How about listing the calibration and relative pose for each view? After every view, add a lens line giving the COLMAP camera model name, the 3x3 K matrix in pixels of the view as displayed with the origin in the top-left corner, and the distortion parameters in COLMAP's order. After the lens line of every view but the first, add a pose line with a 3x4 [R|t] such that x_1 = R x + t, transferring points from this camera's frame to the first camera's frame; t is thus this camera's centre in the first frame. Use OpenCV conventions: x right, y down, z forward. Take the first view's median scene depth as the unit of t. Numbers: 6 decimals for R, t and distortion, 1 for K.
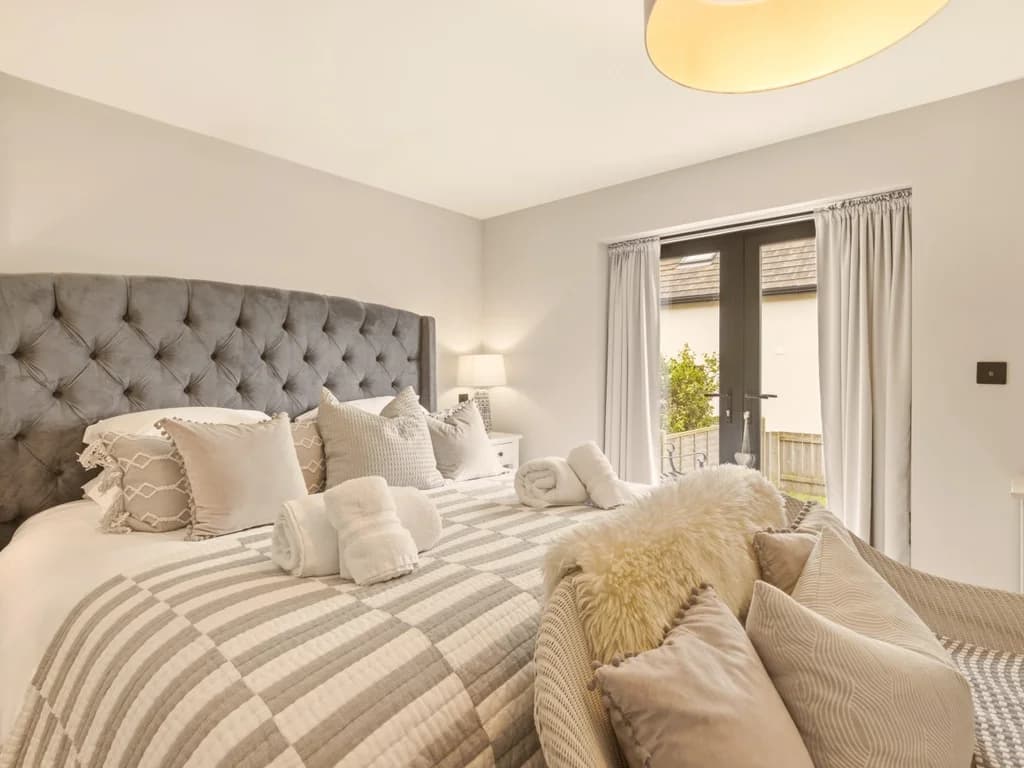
lens RADIAL K [[524.8, 0, 511.6], [0, 524.8, 377.6], [0, 0, 1]] dist [0.000047, 0.001711]
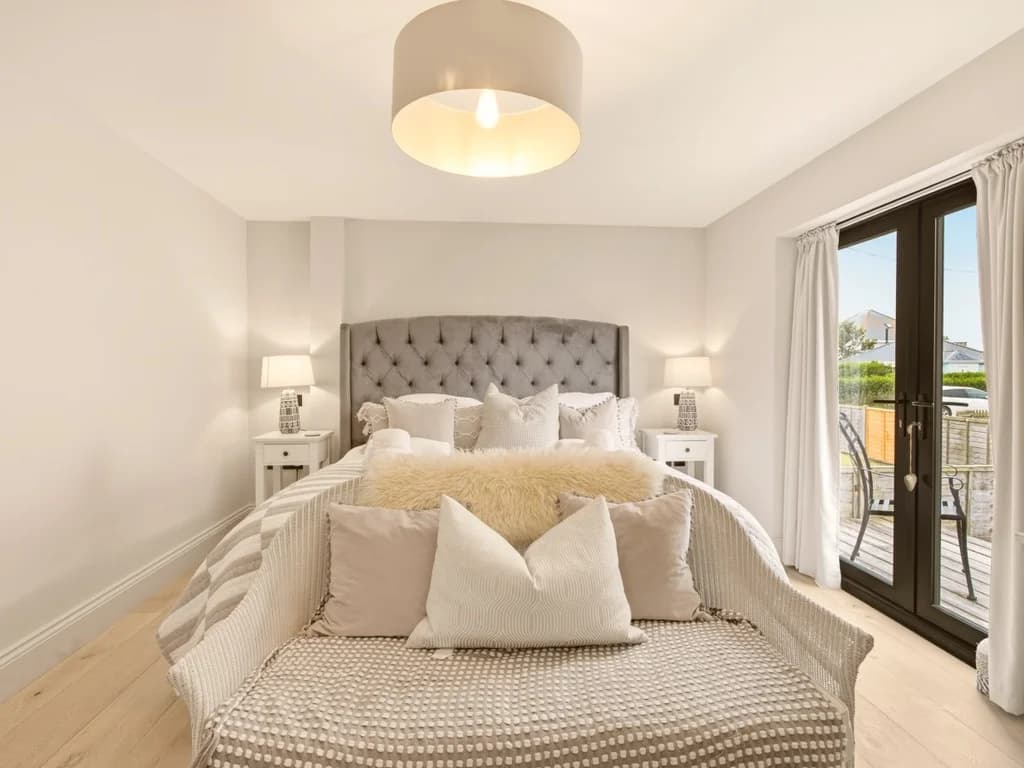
lens RADIAL K [[524.8, 0, 513.5], [0, 524.8, 382.4], [0, 0, 1]] dist [0.000047, 0.001711]
pose [[0.731464, 0.014705, -0.681721, 0.553582], [-0.009927, 0.999891, 0.010917, -0.000745], [0.681808, -0.001218, 0.731530, -0.028290]]
